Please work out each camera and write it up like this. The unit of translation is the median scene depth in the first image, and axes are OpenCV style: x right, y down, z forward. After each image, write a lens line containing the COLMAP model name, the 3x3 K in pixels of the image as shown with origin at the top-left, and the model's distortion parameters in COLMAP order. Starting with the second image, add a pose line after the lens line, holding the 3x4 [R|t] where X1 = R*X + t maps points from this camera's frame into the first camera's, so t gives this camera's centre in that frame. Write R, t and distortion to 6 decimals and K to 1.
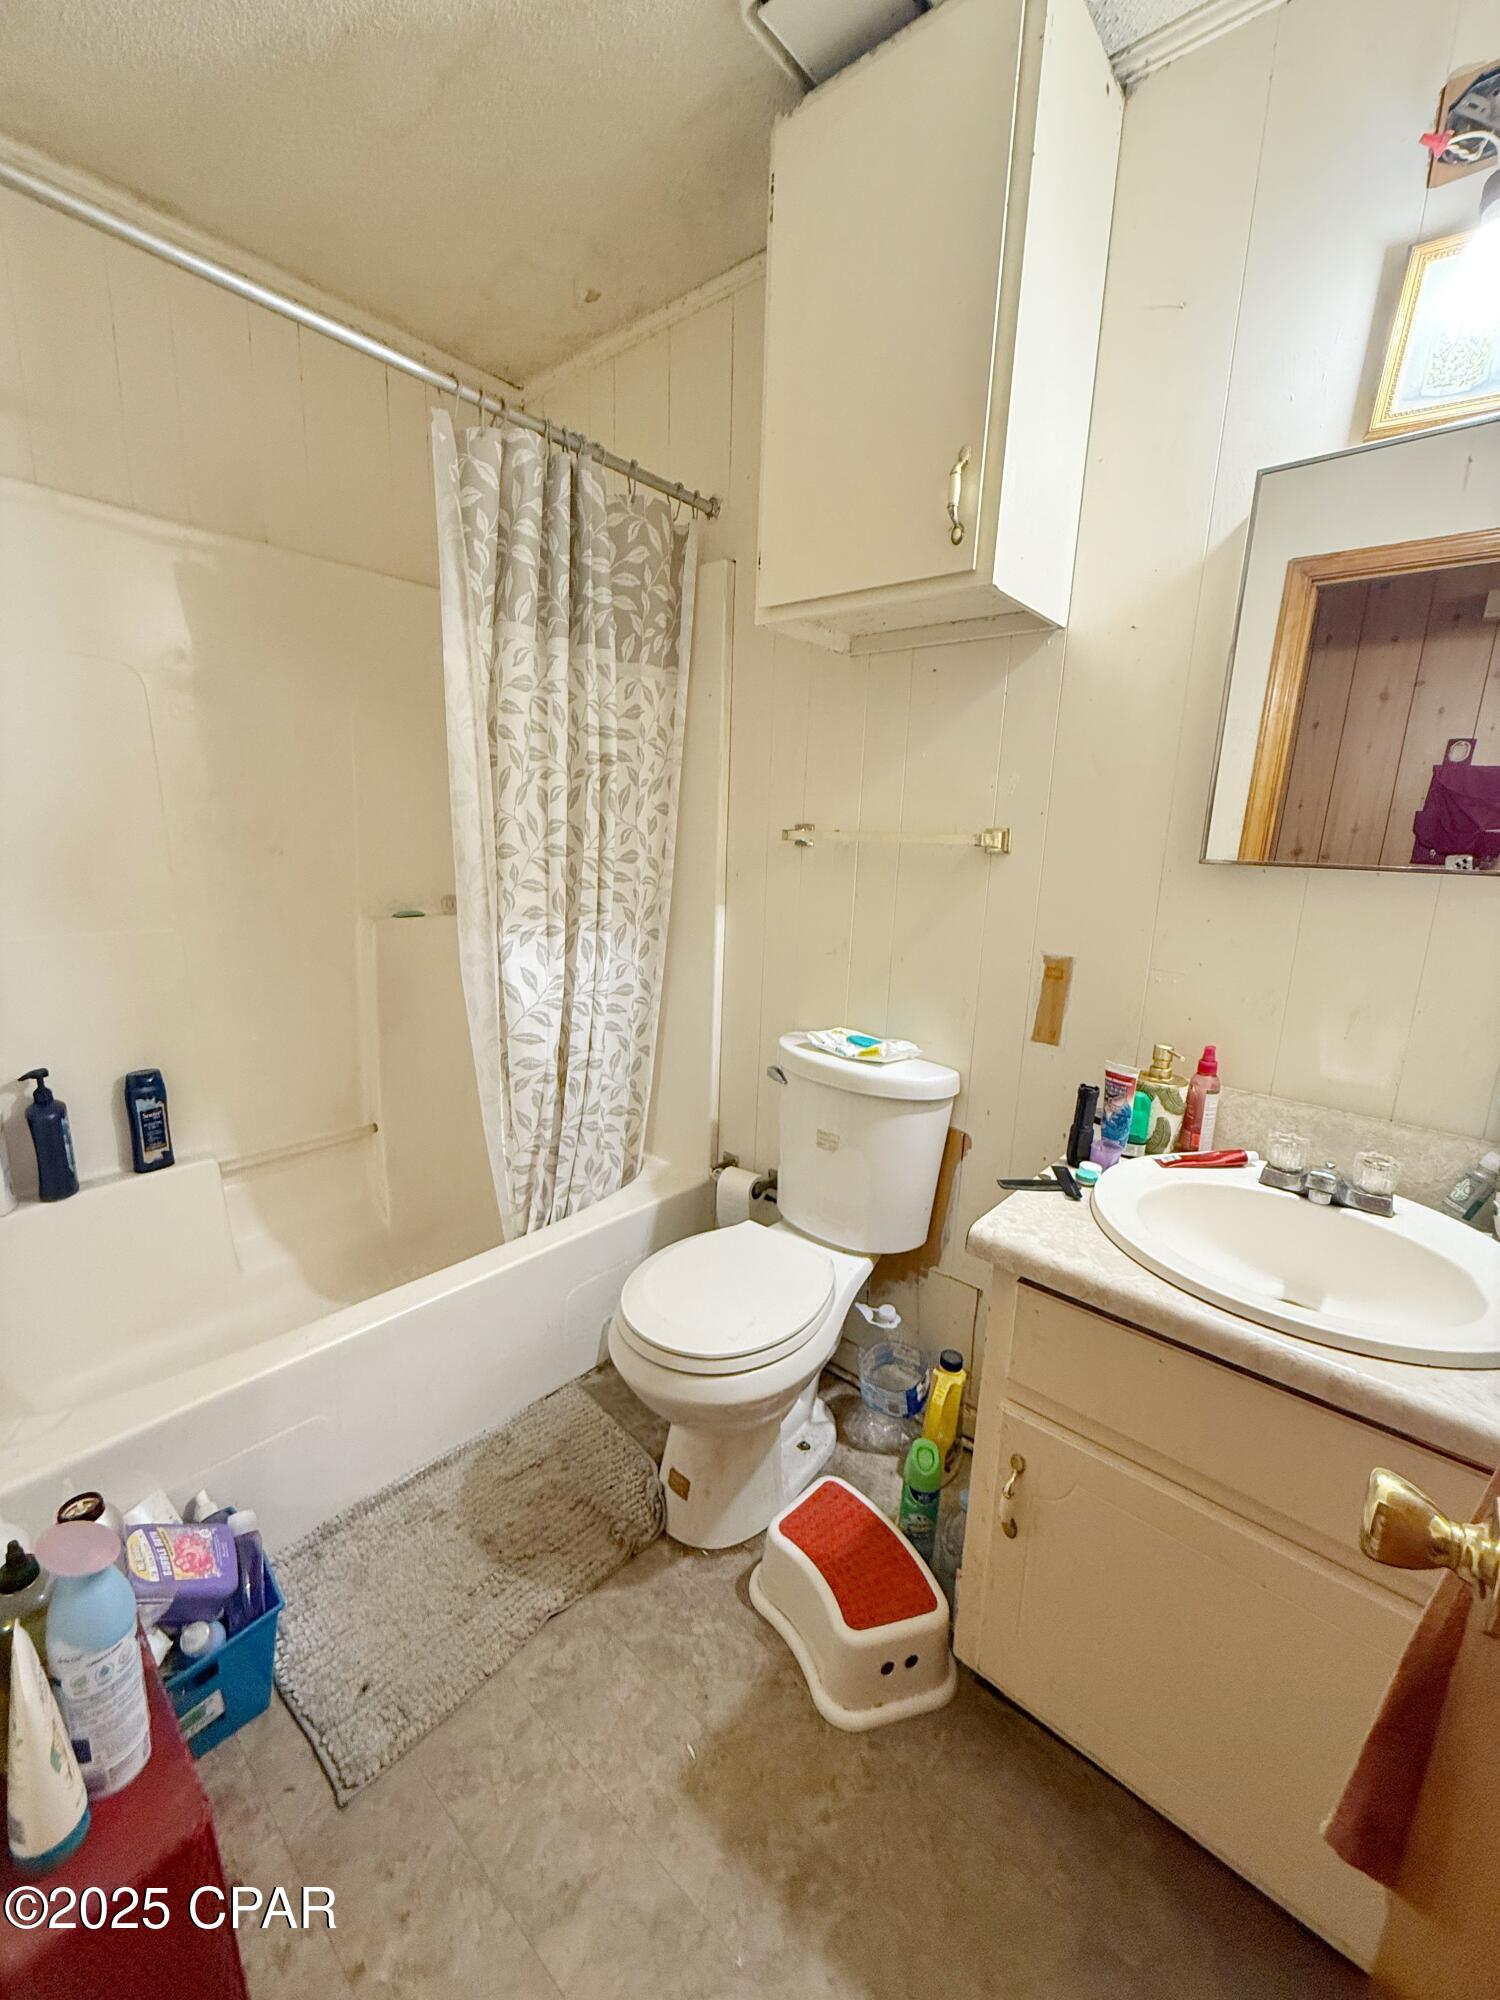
lens RADIAL K [[796.1, 0, 749.9], [0, 796.1, 999.6], [0, 0, 1]] dist [0.001009, 0.000218]
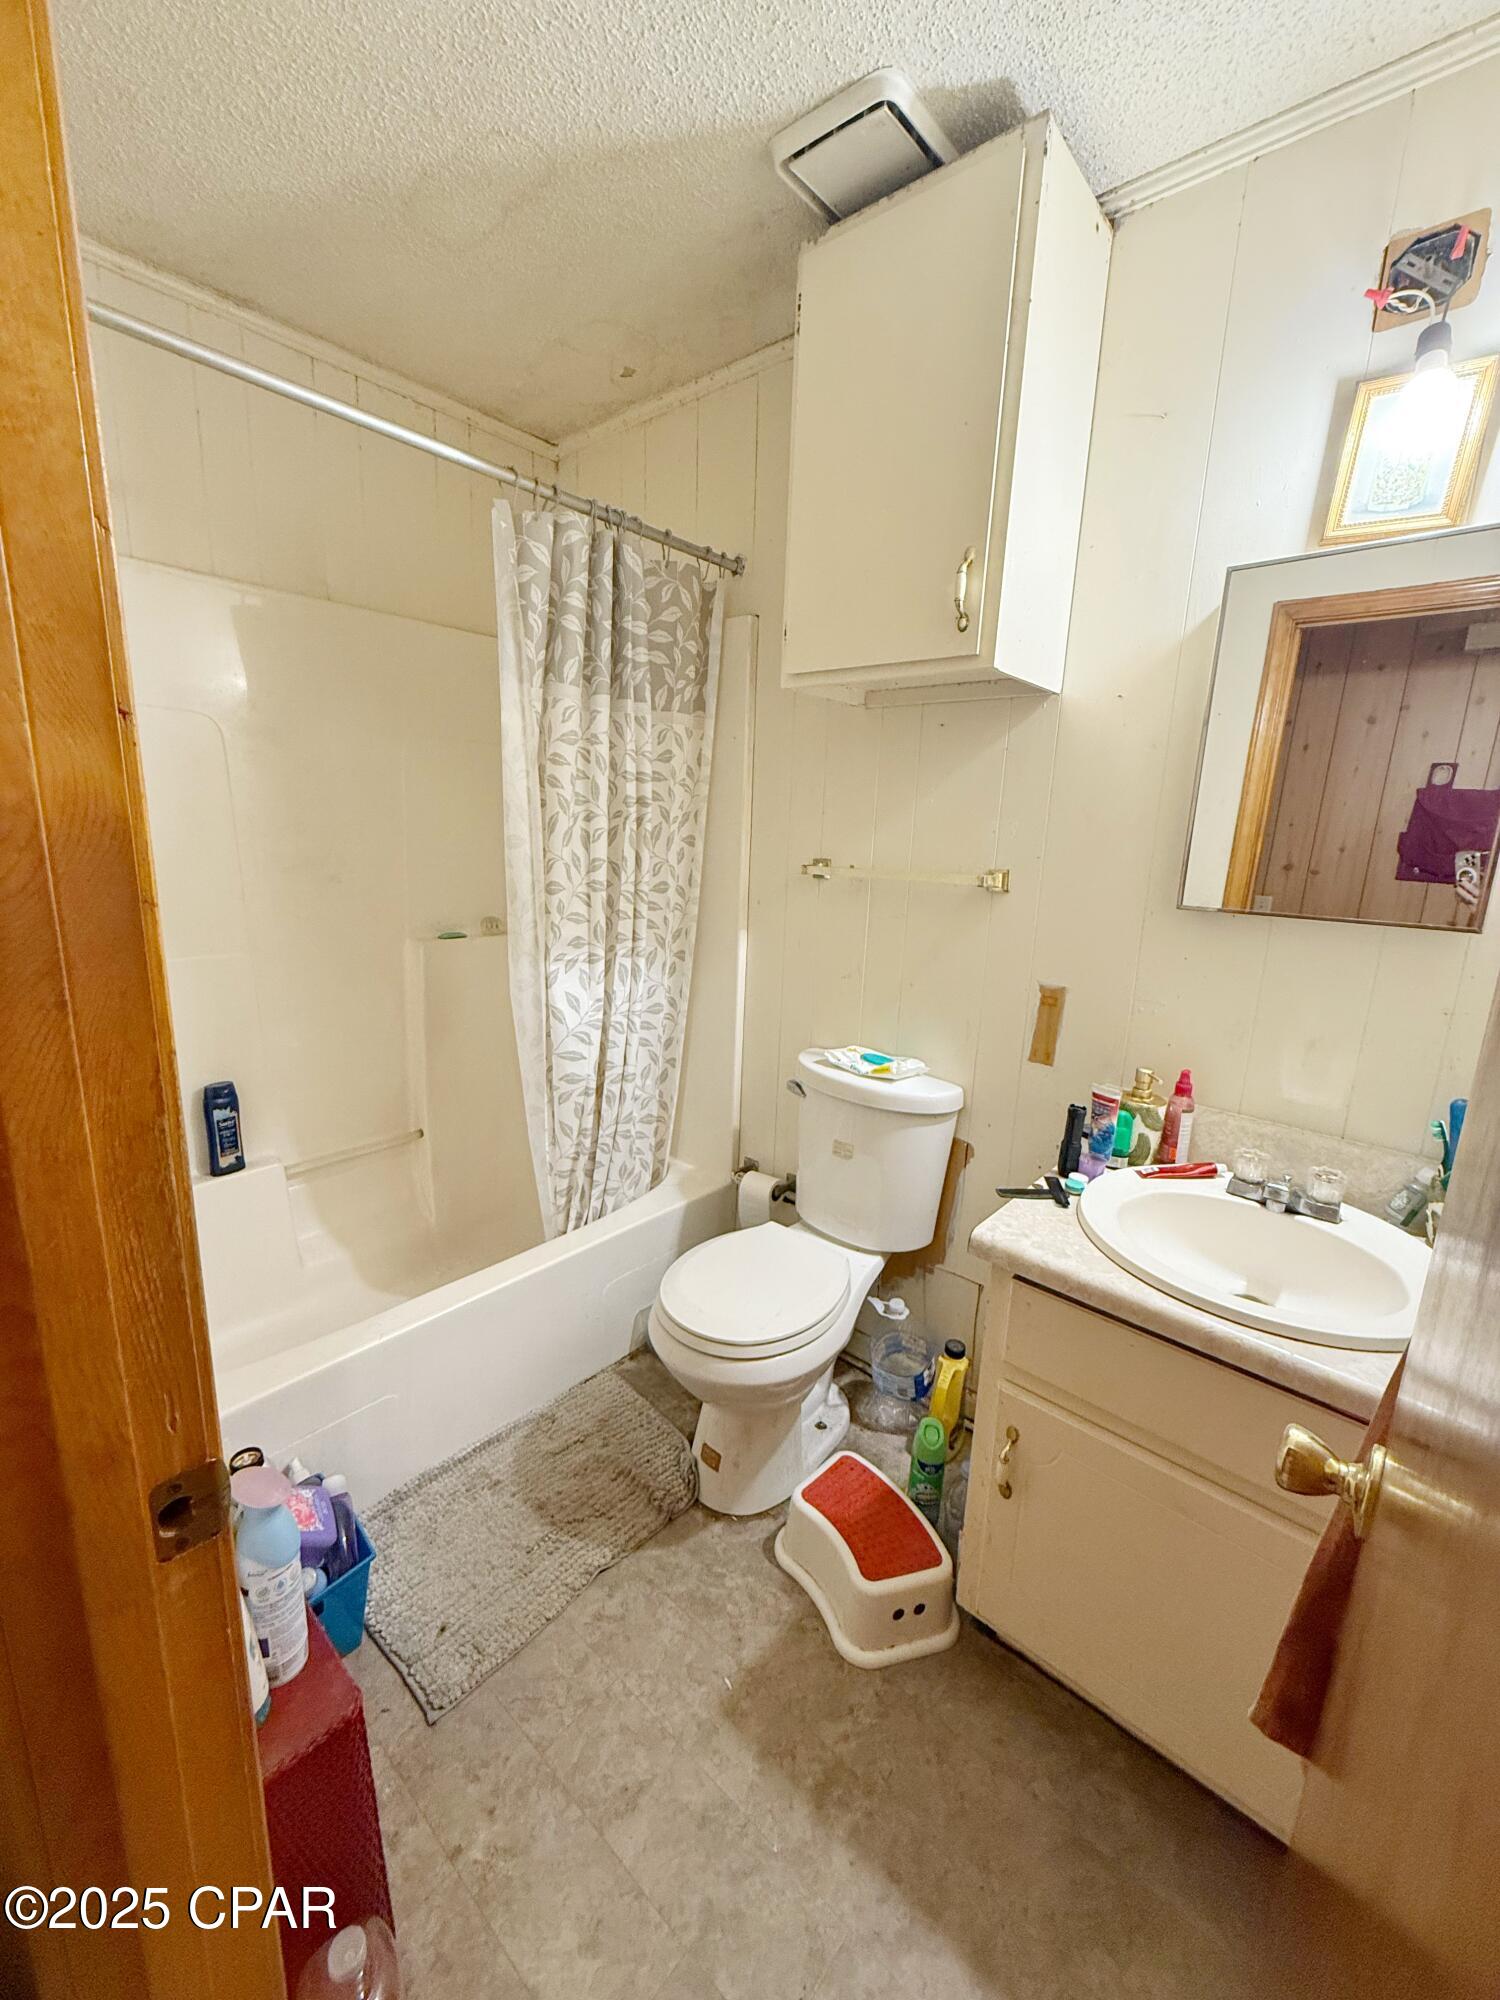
lens RADIAL K [[796.1, 0, 749.3], [0, 796.1, 1000.0], [0, 0, 1]] dist [0.001009, 0.000218]
pose [[0.999986, 0.002030, -0.004837, -0.035394], [-0.002002, 0.999982, 0.005631, -0.046209], [0.004849, -0.005621, 0.999972, -0.130546]]
